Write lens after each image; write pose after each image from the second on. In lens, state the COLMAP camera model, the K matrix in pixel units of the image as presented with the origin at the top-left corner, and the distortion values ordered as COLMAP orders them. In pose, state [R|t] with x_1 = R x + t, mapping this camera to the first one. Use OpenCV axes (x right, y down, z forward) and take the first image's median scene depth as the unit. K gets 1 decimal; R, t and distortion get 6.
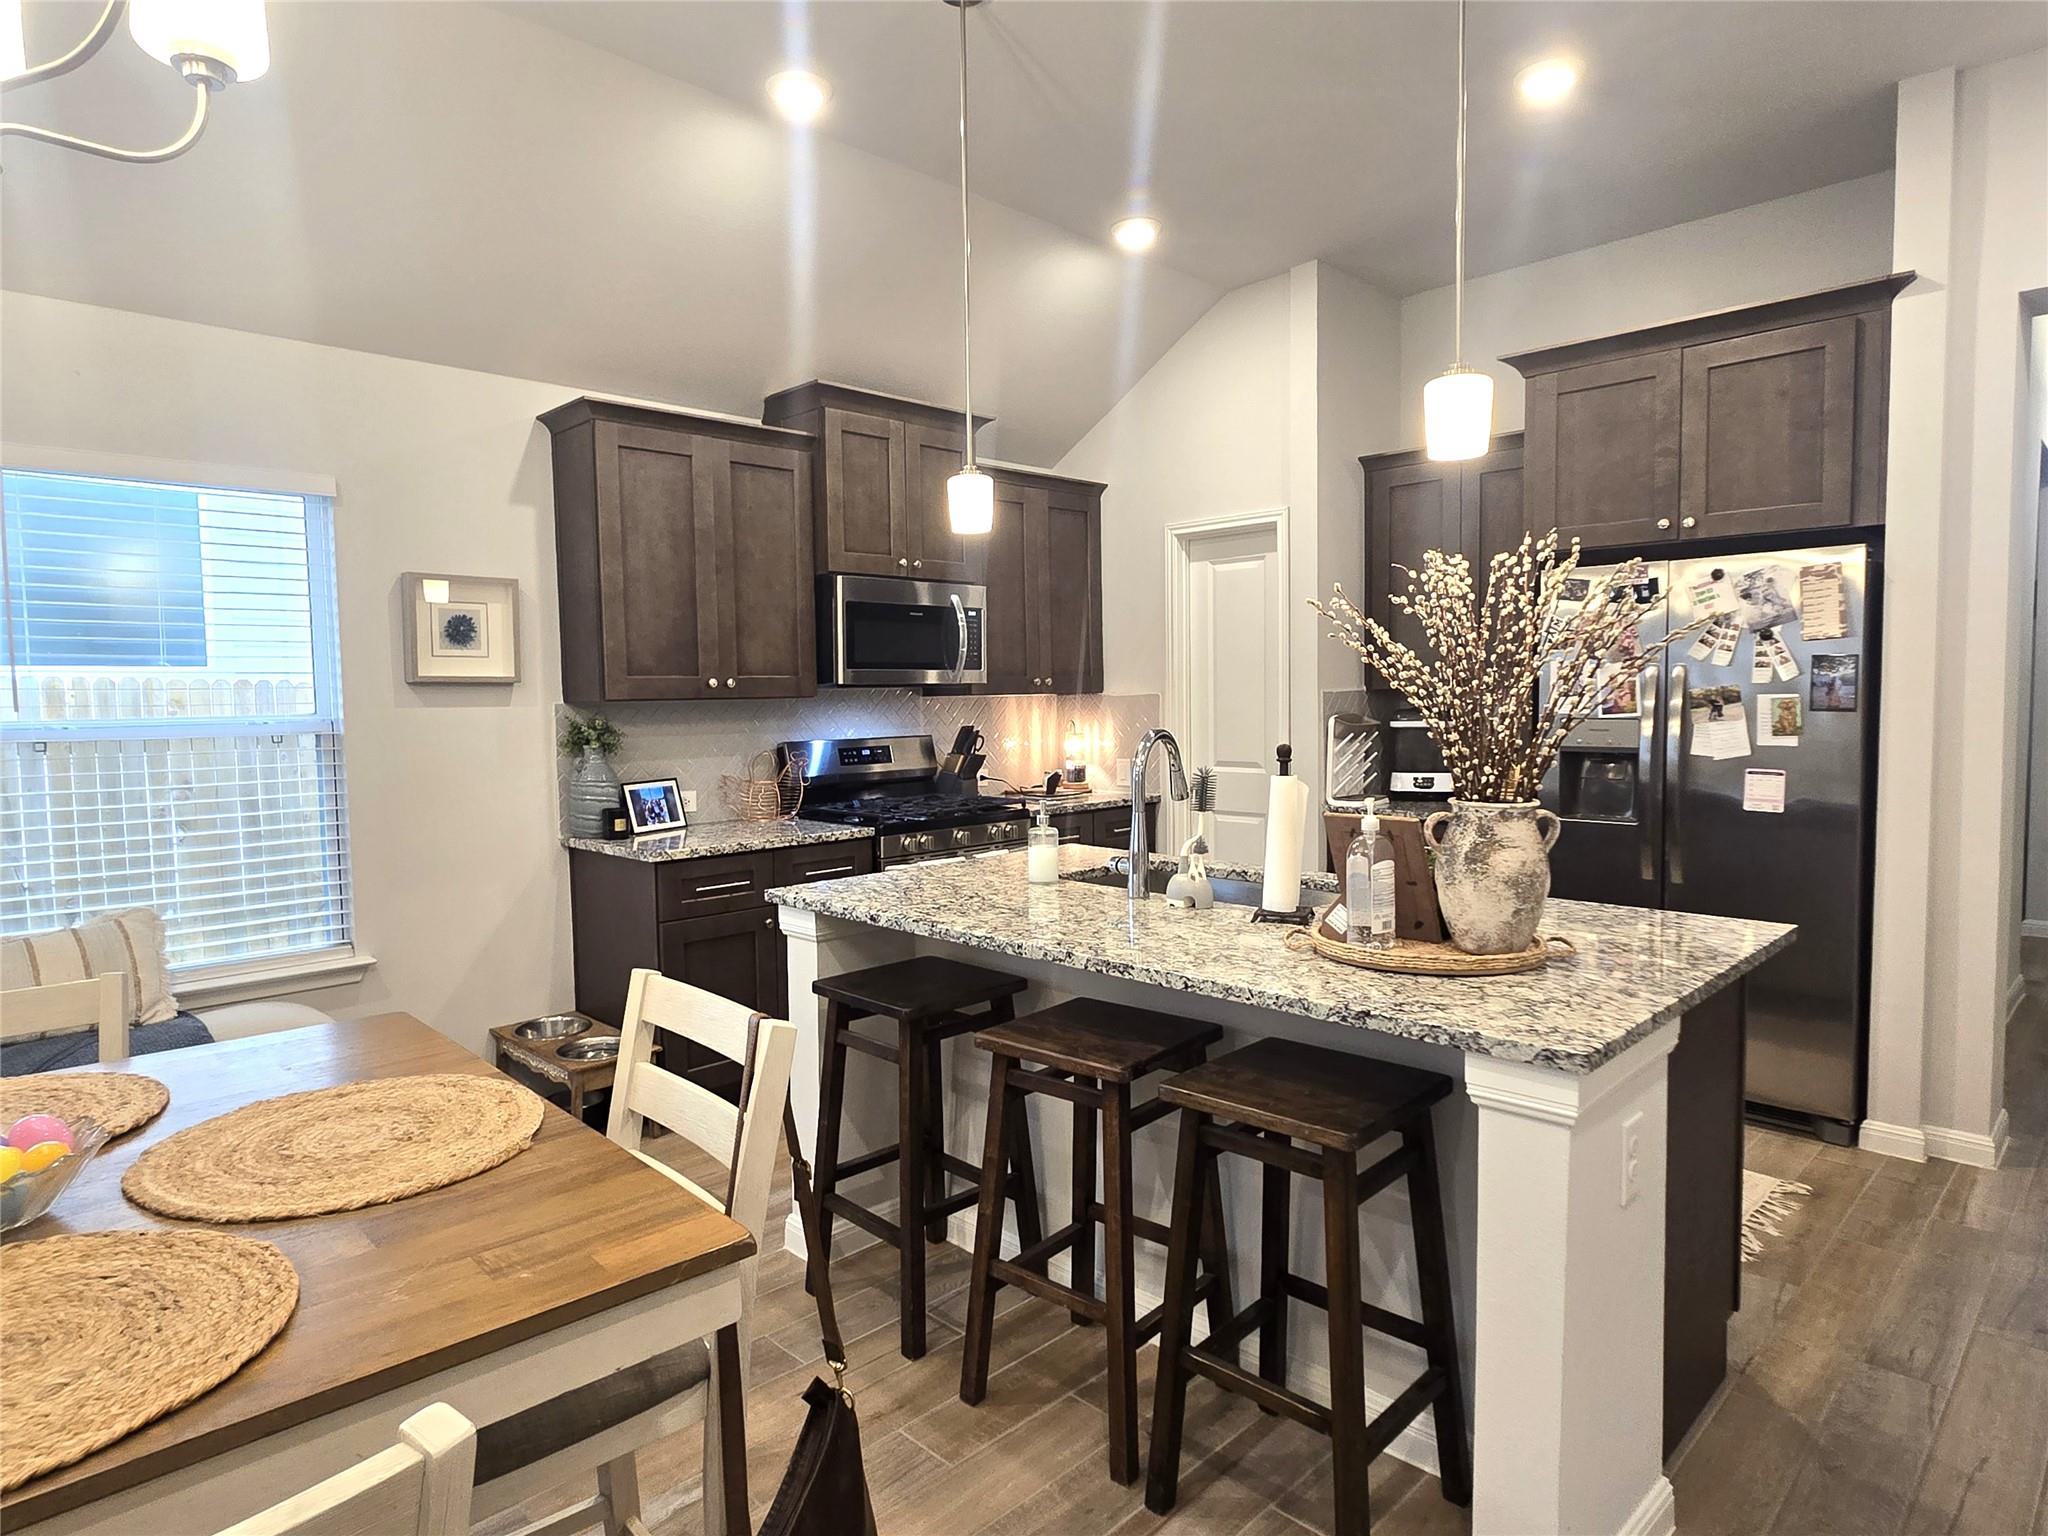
lens RADIAL K [[1184.3, 0, 1013.9], [0, 1184.3, 767.8], [0, 0, 1]] dist [-0.000208, 0.004544]
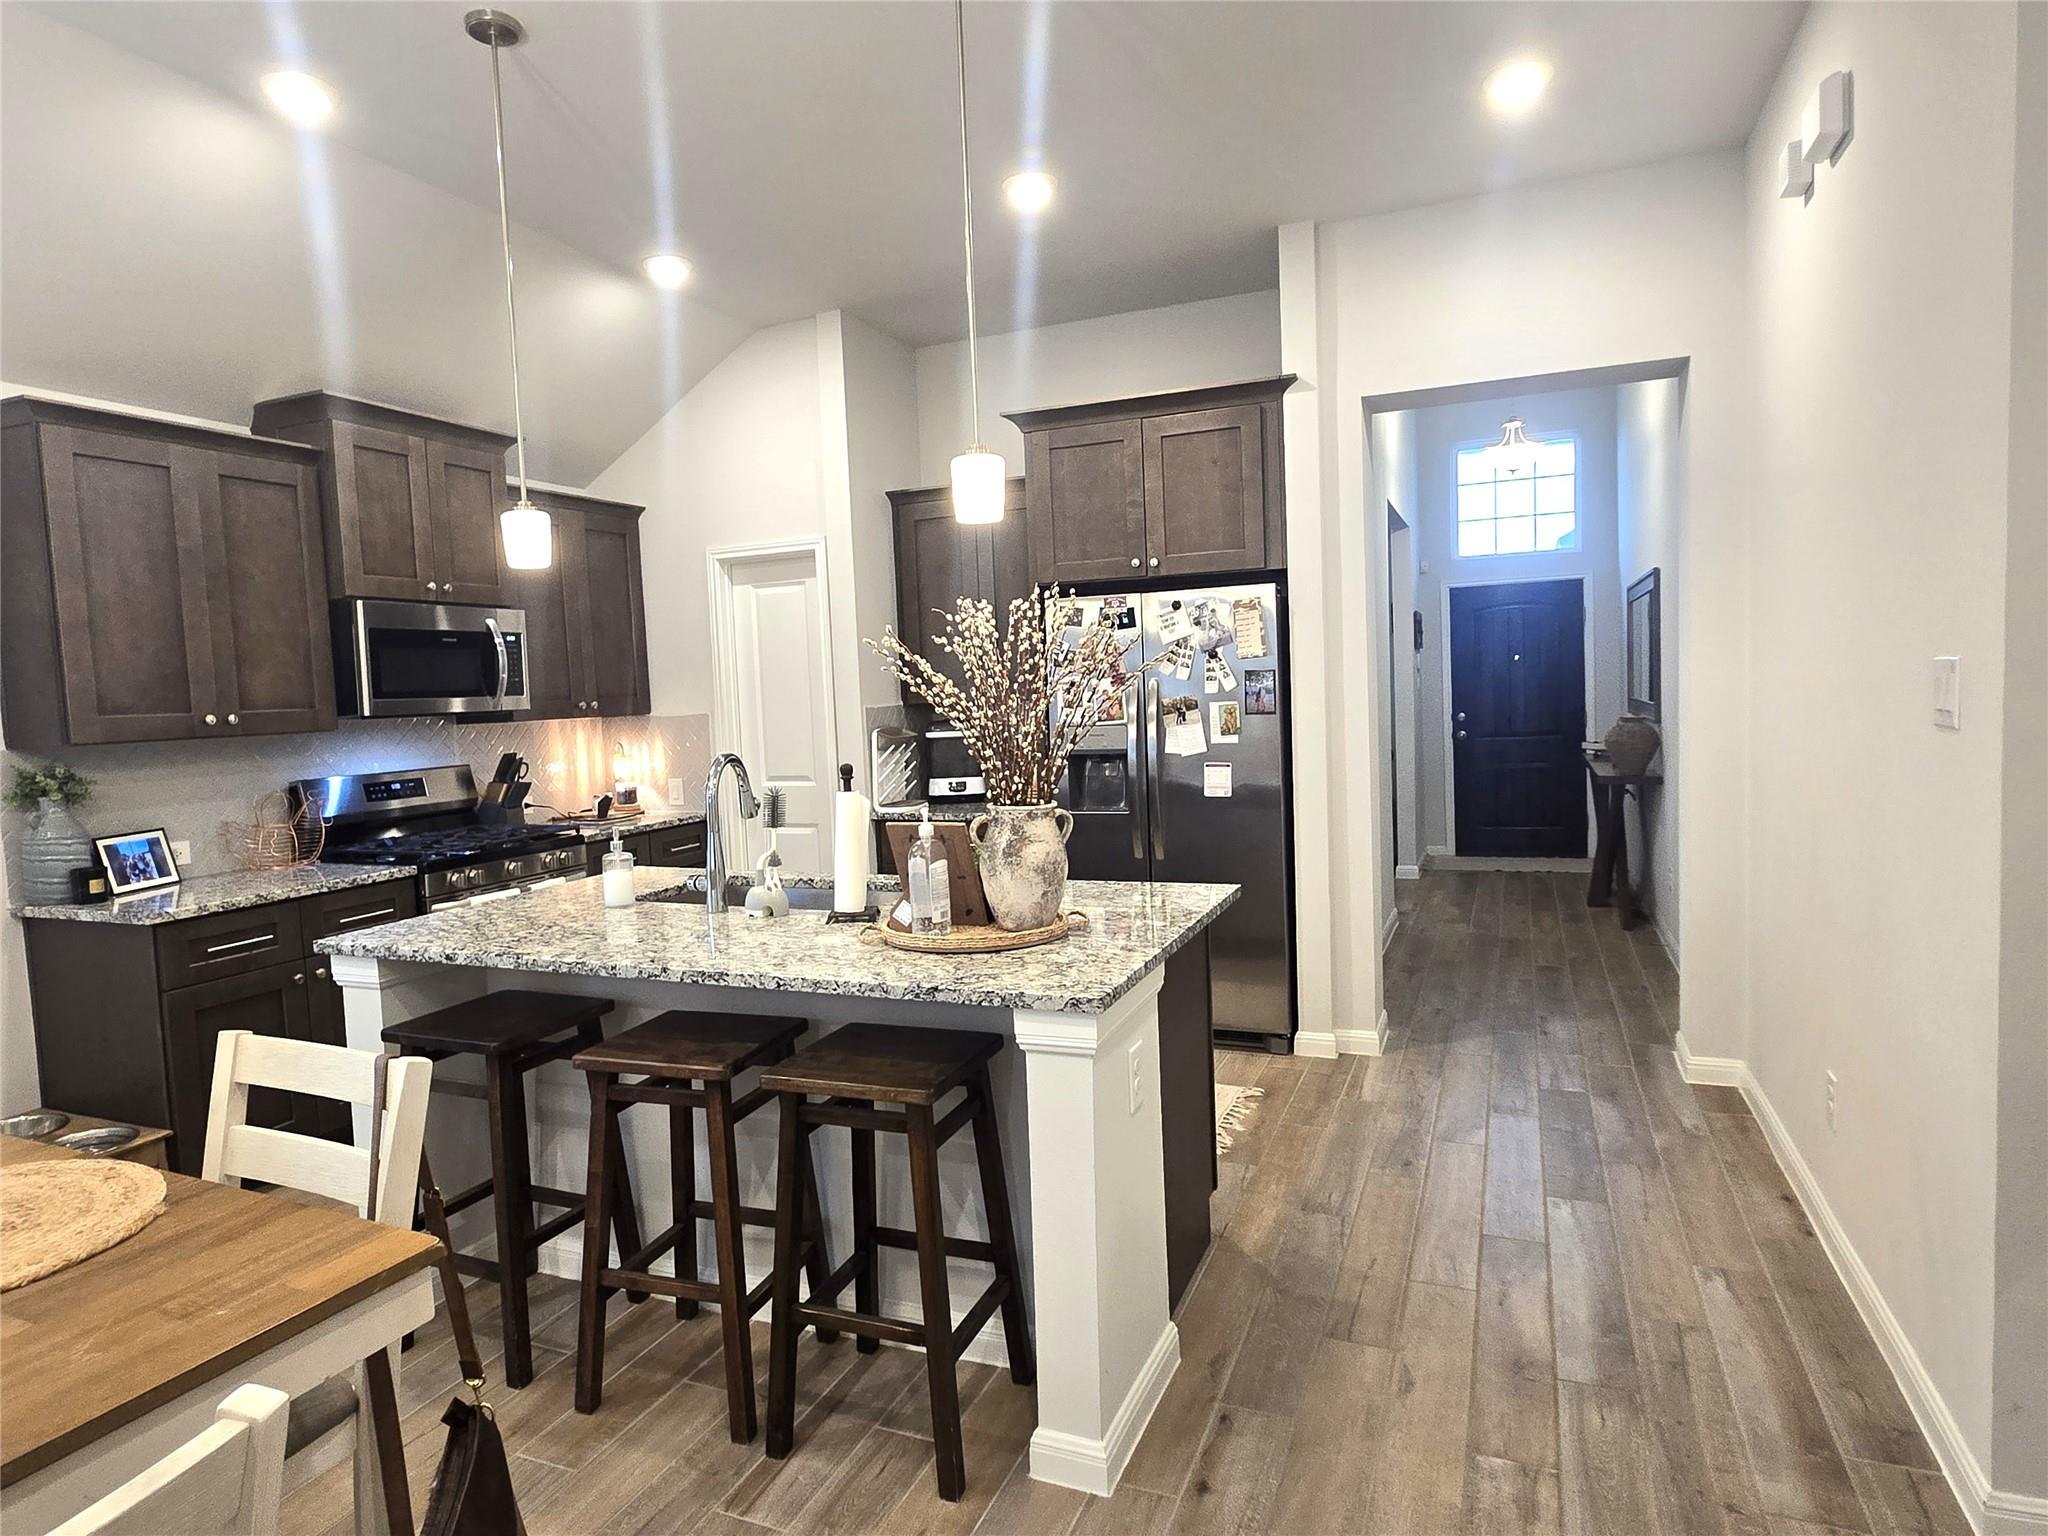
lens RADIAL K [[1183.3, 0, 1009.3], [0, 1183.3, 770.7], [0, 0, 1]] dist [-0.002539, 0.002403]
pose [[0.925705, -0.049411, 0.375005, -0.033294], [0.051150, 0.998677, 0.005321, -0.007343], [-0.374772, 0.014256, 0.927007, -0.066468]]
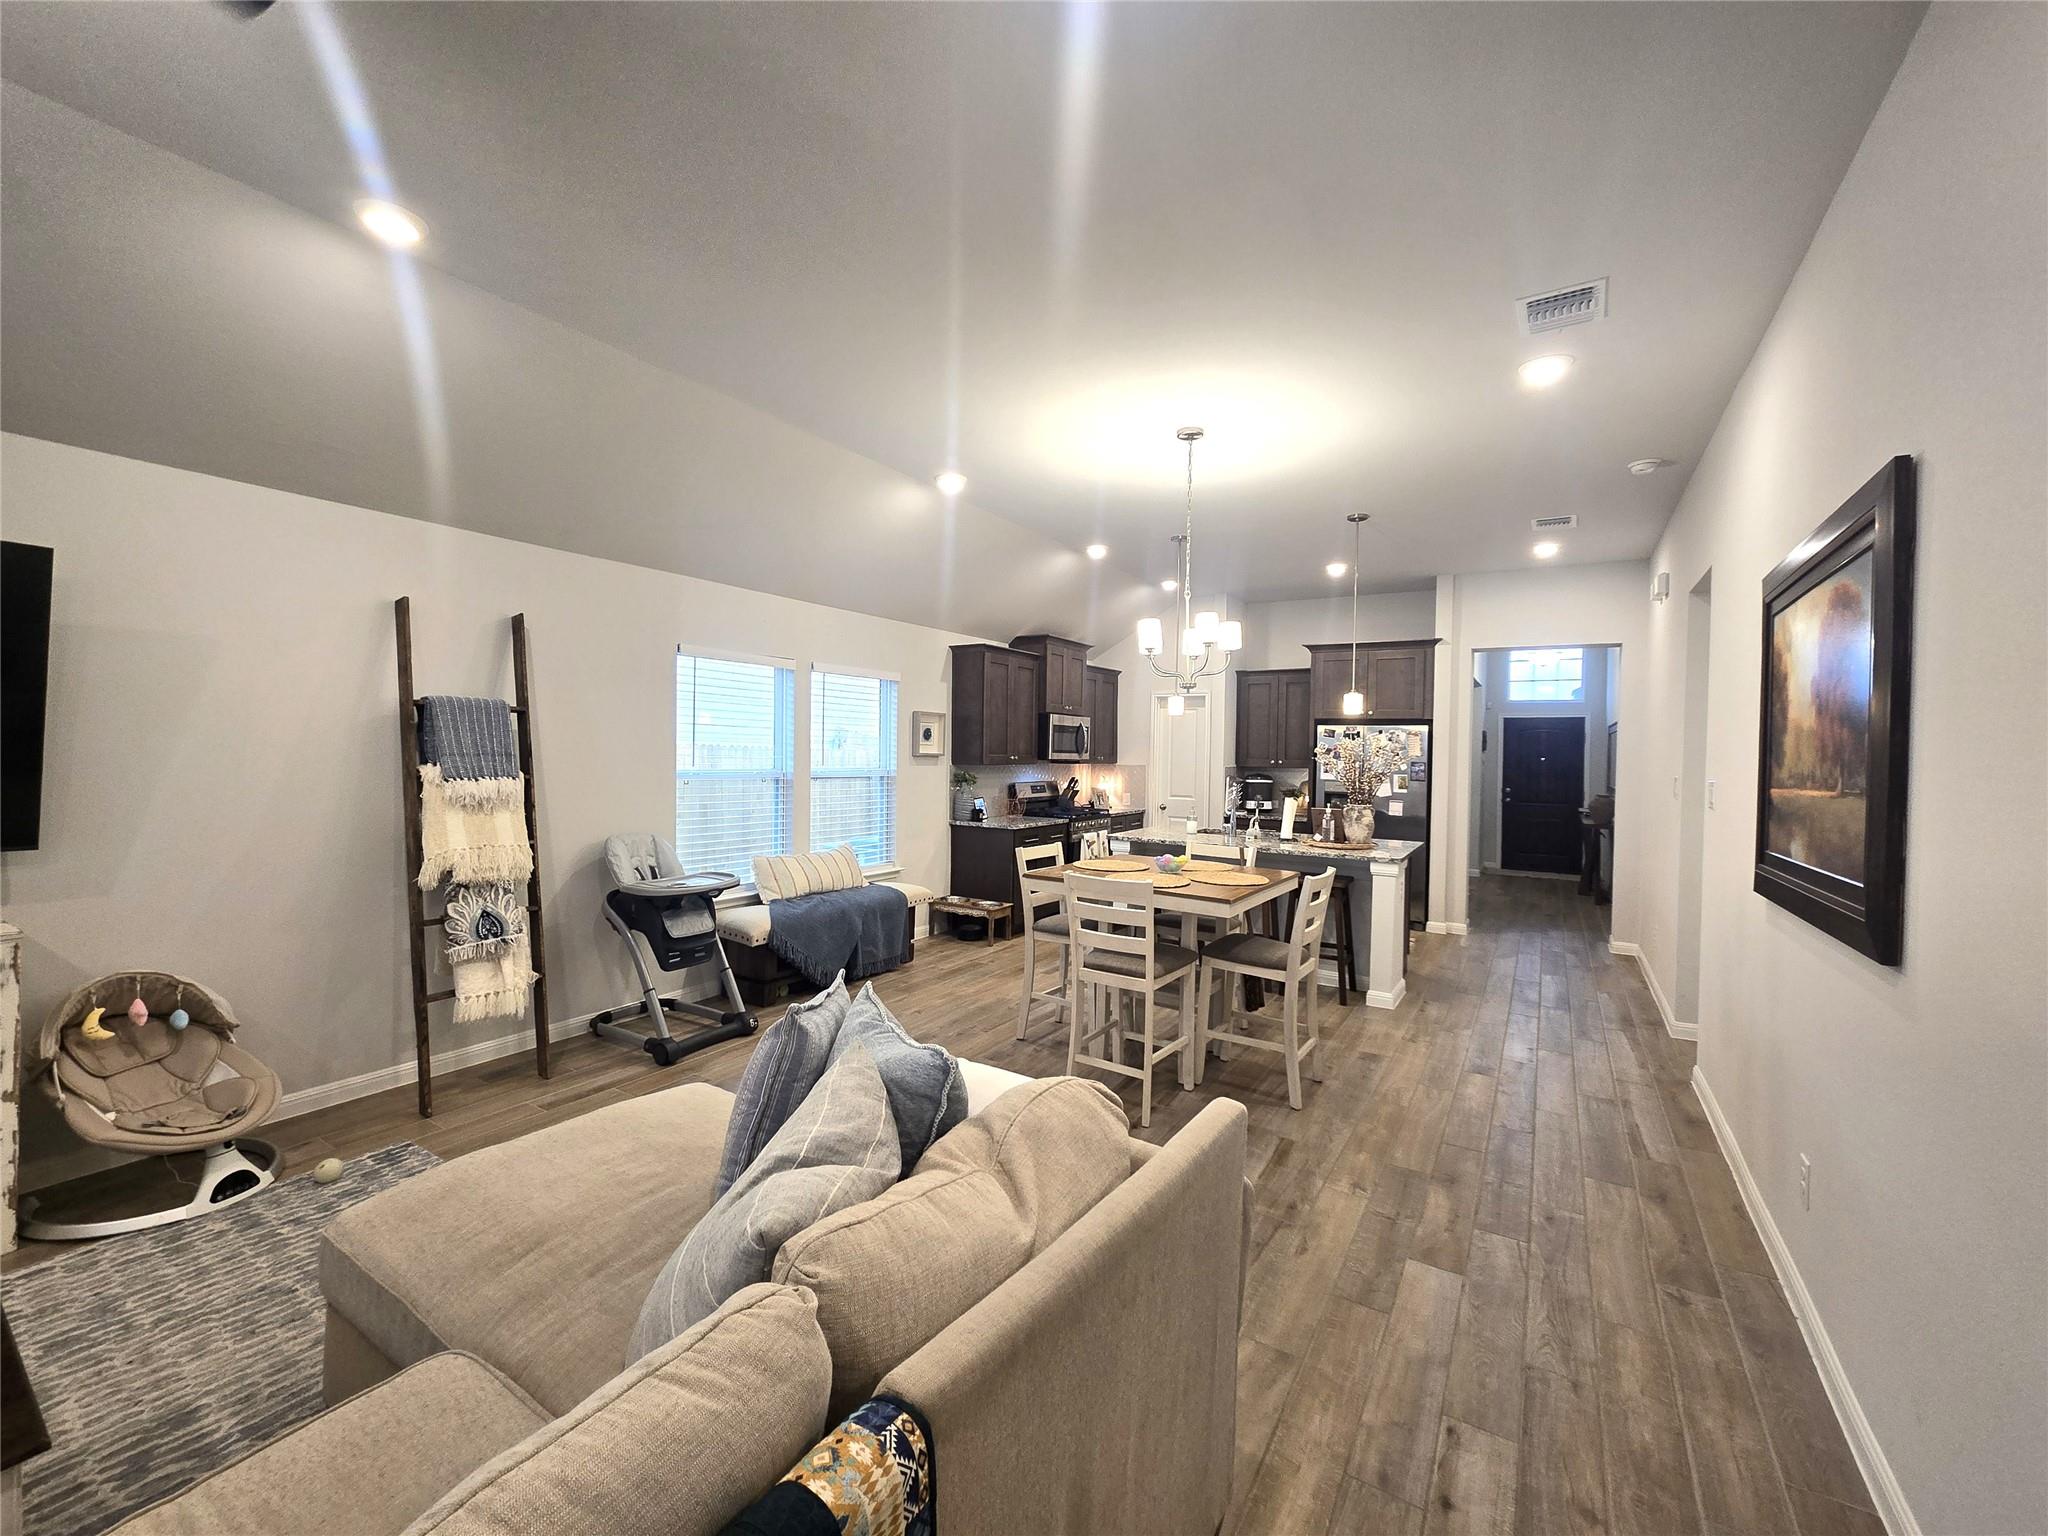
lens RADIAL K [[834.8, 0, 1023.2], [0, 834.8, 761.1], [0, 0, 1]] dist [0.000673, 0.000553]
pose [[0.973401, 0.028811, 0.227290, -0.674245], [-0.017514, 0.998516, -0.051567, 0.024510], [-0.228438, 0.046215, 0.972461, -0.727209]]
